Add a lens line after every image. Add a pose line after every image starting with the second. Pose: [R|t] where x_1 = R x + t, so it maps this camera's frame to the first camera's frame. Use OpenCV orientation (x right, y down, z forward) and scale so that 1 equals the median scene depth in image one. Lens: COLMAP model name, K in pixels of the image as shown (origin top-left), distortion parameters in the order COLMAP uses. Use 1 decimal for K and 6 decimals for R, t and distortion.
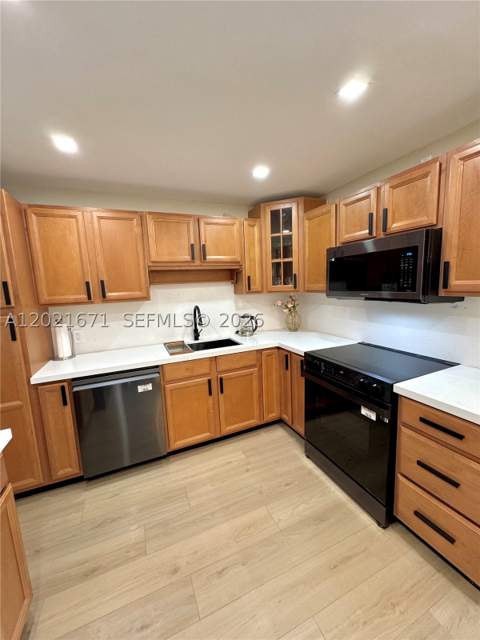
lens RADIAL K [[254.4, 0, 239.3], [0, 254.4, 319.7], [0, 0, 1]] dist [-0.000798, -0.000056]
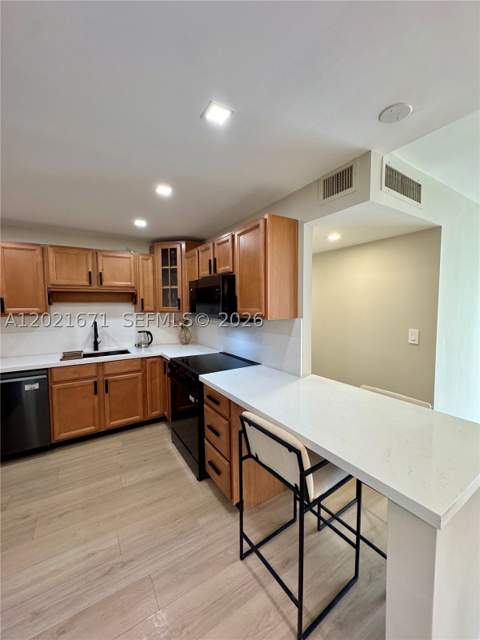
lens RADIAL K [[254.4, 0, 239.1], [0, 254.4, 319.5], [0, 0, 1]] dist [-0.000798, -0.000056]
pose [[0.988429, 0.025864, 0.149460, 0.385566], [-0.013690, 0.996546, -0.081912, 0.029873], [-0.151062, 0.078918, 0.985369, -0.345209]]
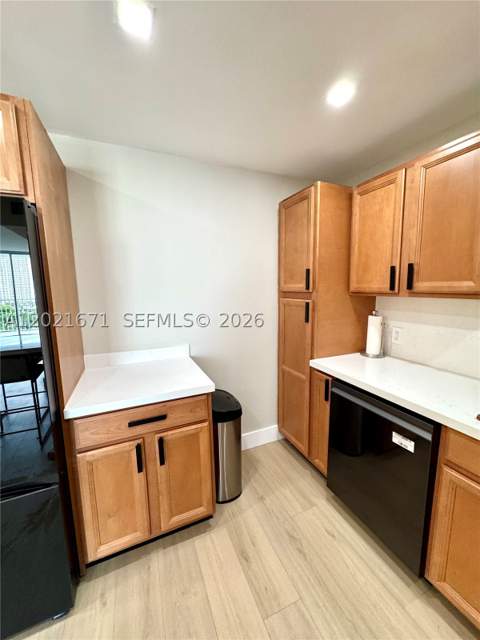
lens RADIAL K [[254.4, 0, 239.3], [0, 254.4, 318.3], [0, 0, 1]] dist [-0.000798, -0.000056]
pose [[-0.004749, 0.172210, -0.985049, 0.158835], [-0.117864, 0.978097, 0.171563, -0.070224], [0.993018, 0.116916, 0.015652, 0.524950]]
